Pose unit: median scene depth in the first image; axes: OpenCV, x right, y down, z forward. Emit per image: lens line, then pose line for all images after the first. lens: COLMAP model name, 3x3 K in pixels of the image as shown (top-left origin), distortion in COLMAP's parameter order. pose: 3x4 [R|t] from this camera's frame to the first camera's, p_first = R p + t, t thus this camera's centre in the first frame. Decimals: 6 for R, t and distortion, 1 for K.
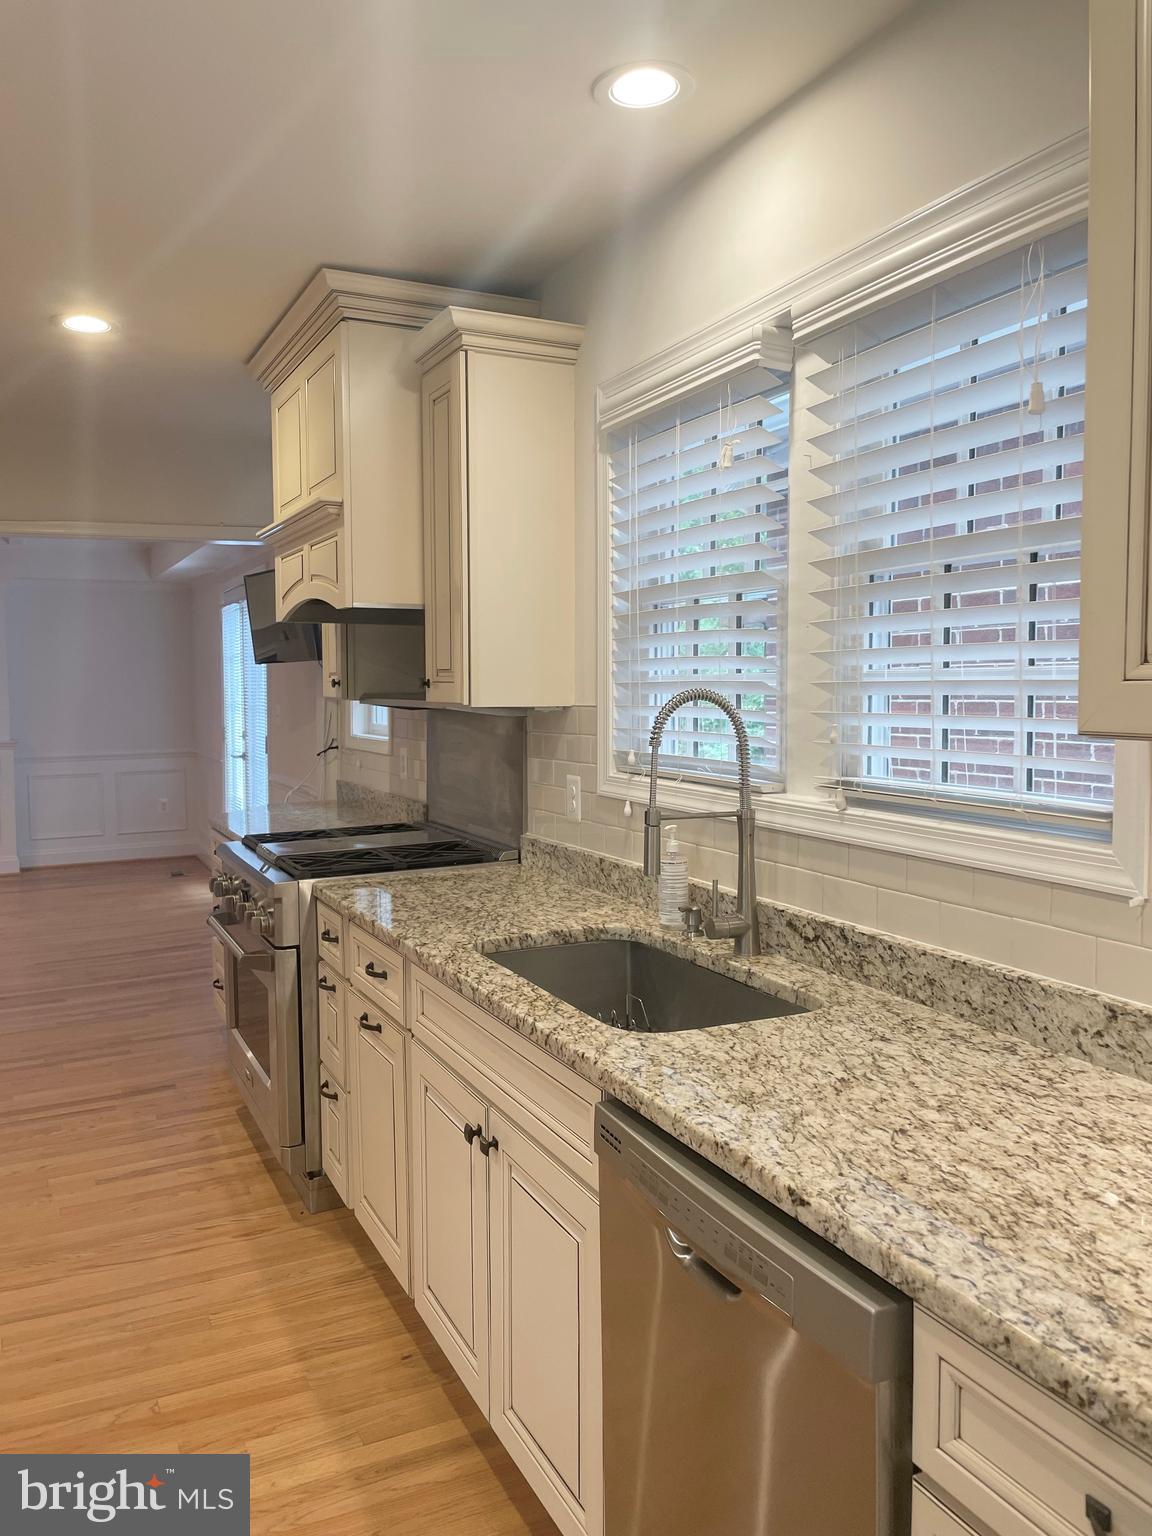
lens RADIAL K [[1164.3, 0, 576.2], [0, 1164.3, 753.8], [0, 0, 1]] dist [0.084322, -0.113601]
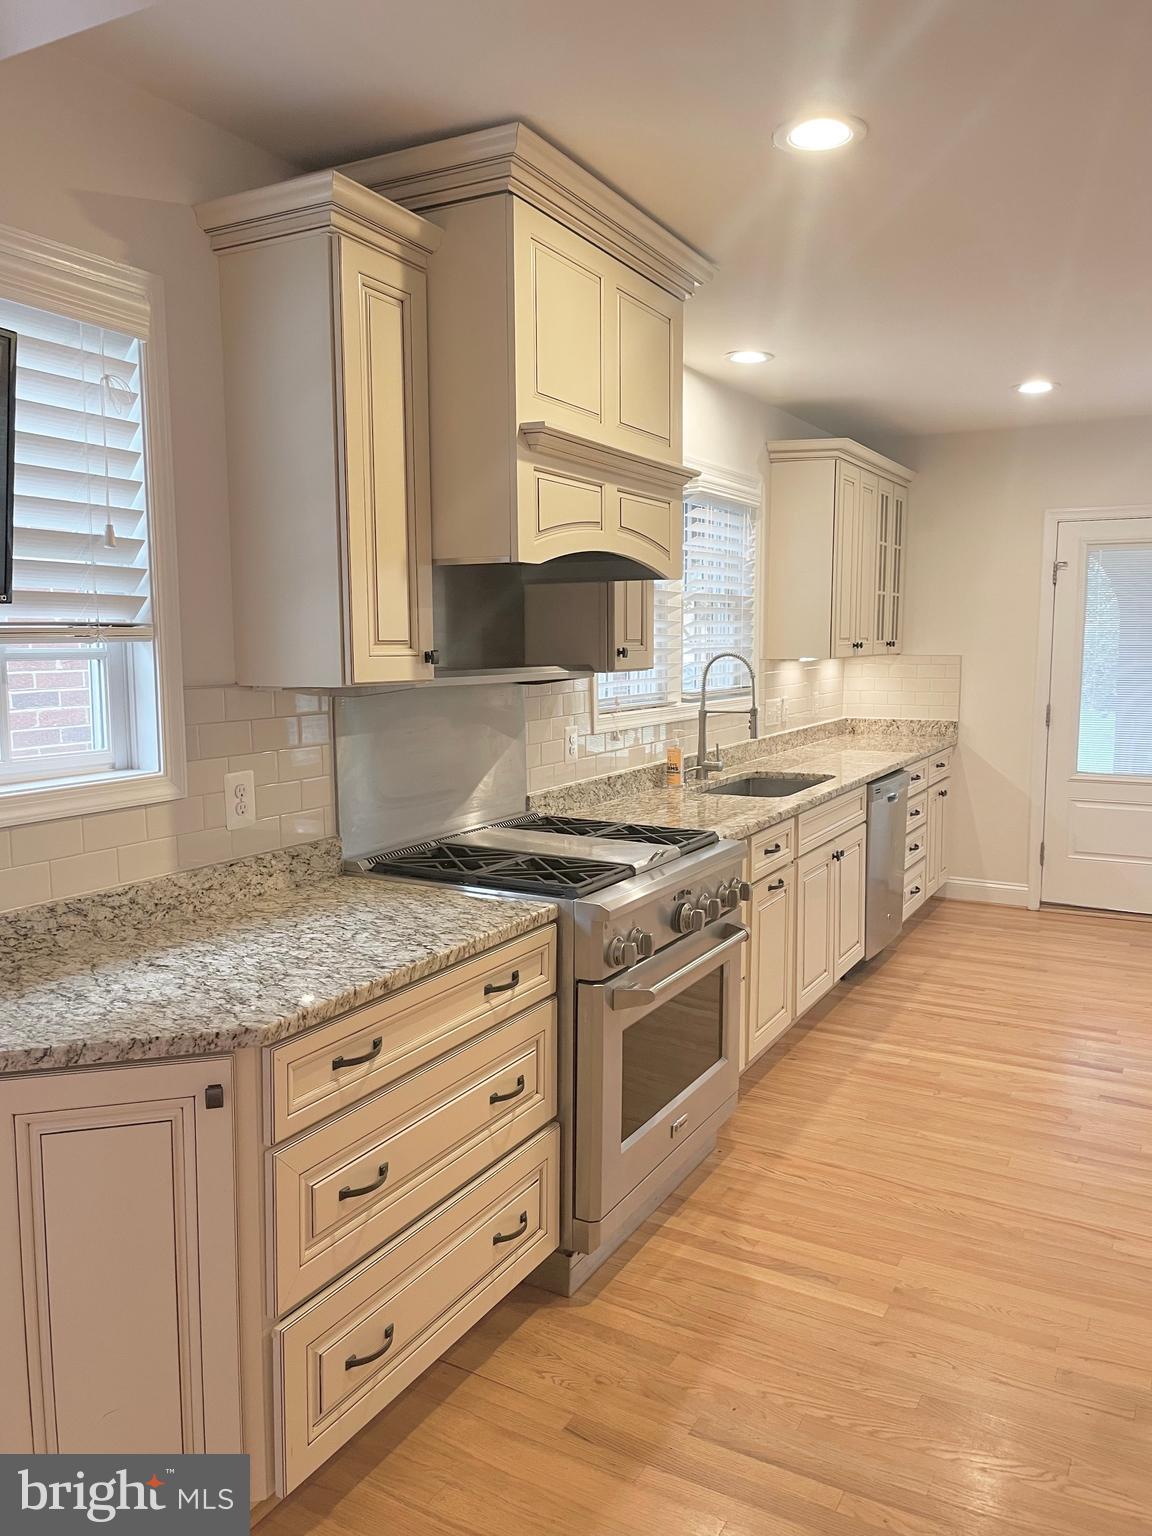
lens RADIAL K [[1164.3, 0, 570.8], [0, 1164.3, 757.6], [0, 0, 1]] dist [0.084322, -0.113601]
pose [[-0.578333, -0.078744, 0.811992, -1.033988], [0.055032, 0.989298, 0.135135, -0.117943], [-0.813943, 0.122838, -0.567810, 1.746683]]
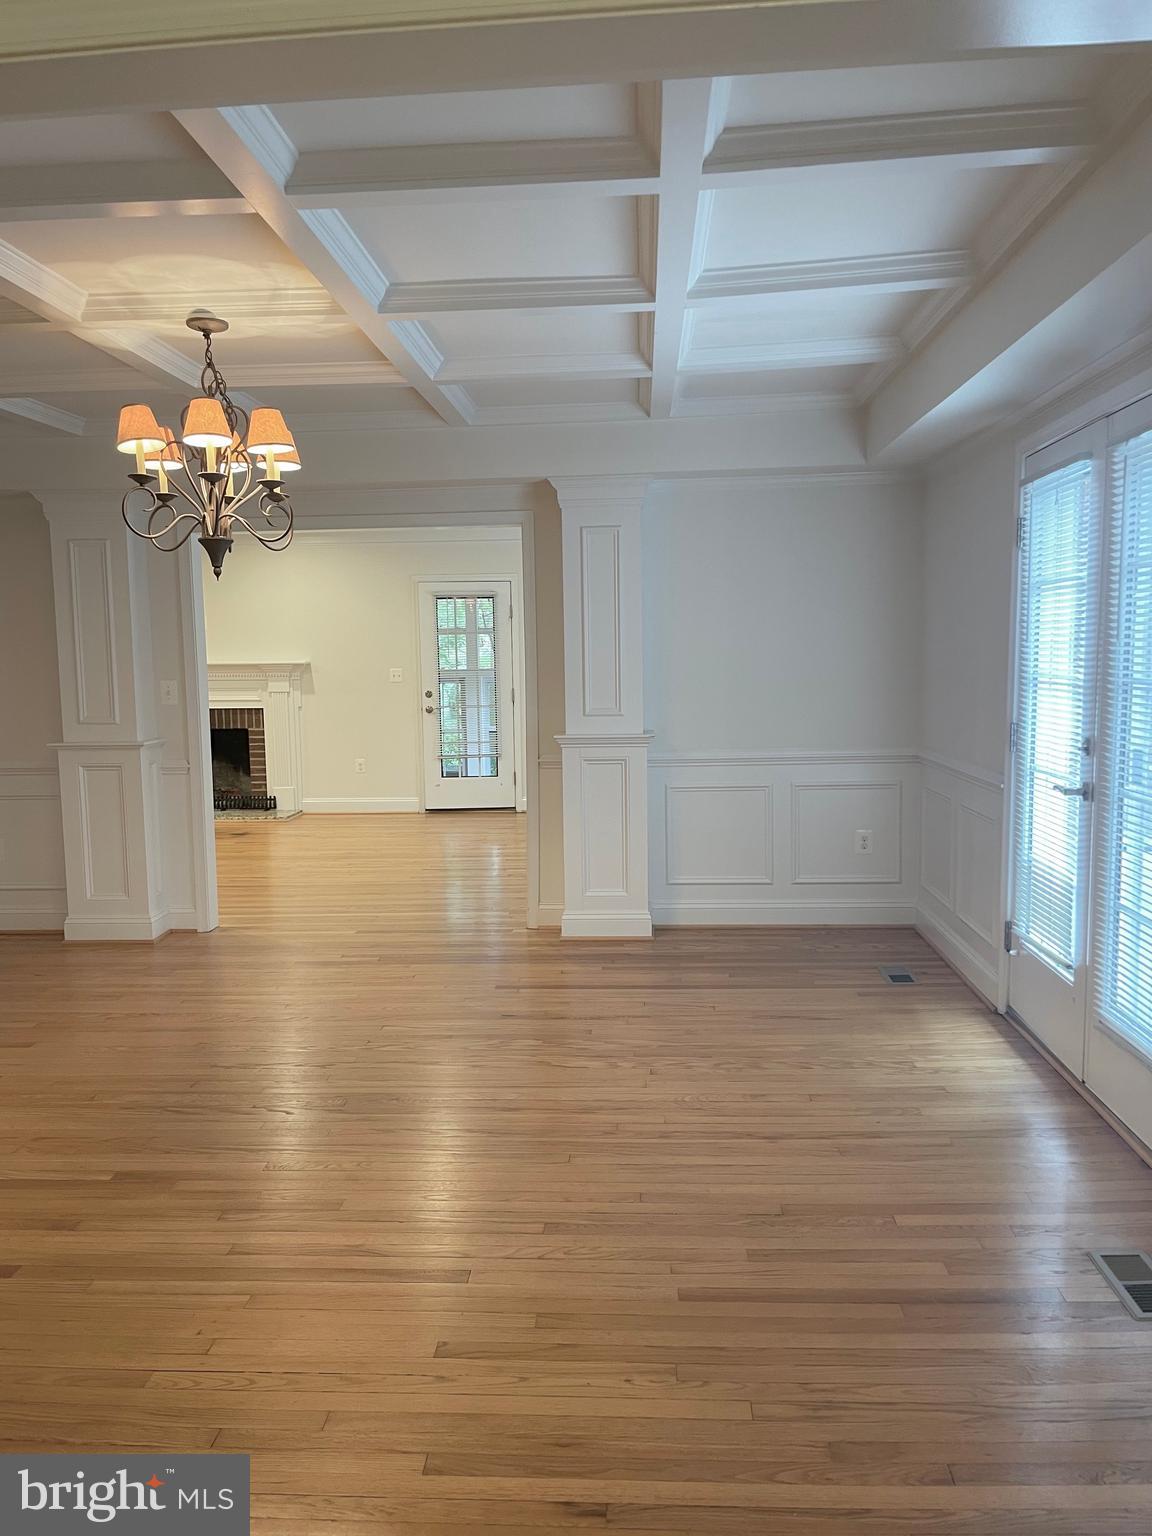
lens RADIAL K [[1164.3, 0, 566.2], [0, 1164.3, 770.1], [0, 0, 1]] dist [0.084322, -0.113601]
pose [[0.869470, 0.042370, -0.492165, -0.575976], [-0.019446, 0.998478, 0.051603, -0.065317], [0.493603, -0.035296, 0.868971, 1.212174]]
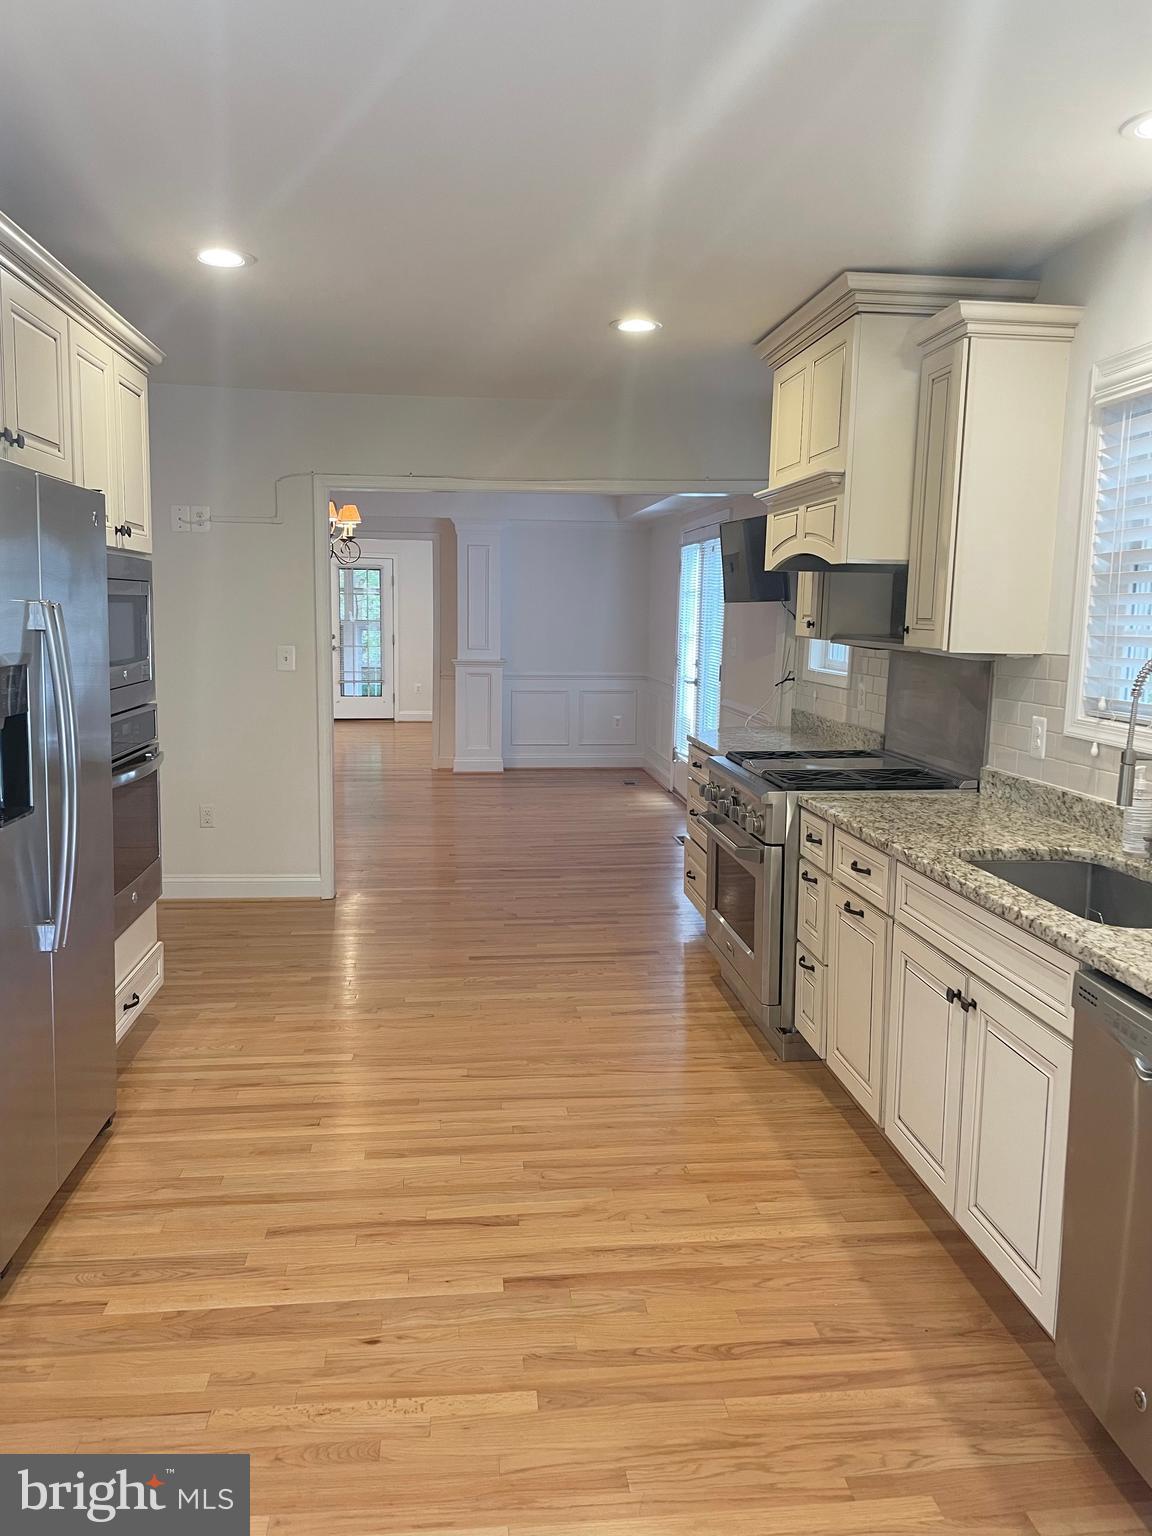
lens RADIAL K [[1164.3, 0, 585.1], [0, 1164.3, 758.9], [0, 0, 1]] dist [0.084322, -0.113601]
pose [[0.943673, 0.066239, -0.324181, -0.046395], [-0.044609, 0.996281, 0.073715, -0.004954], [0.327859, -0.055102, 0.943118, -0.211730]]
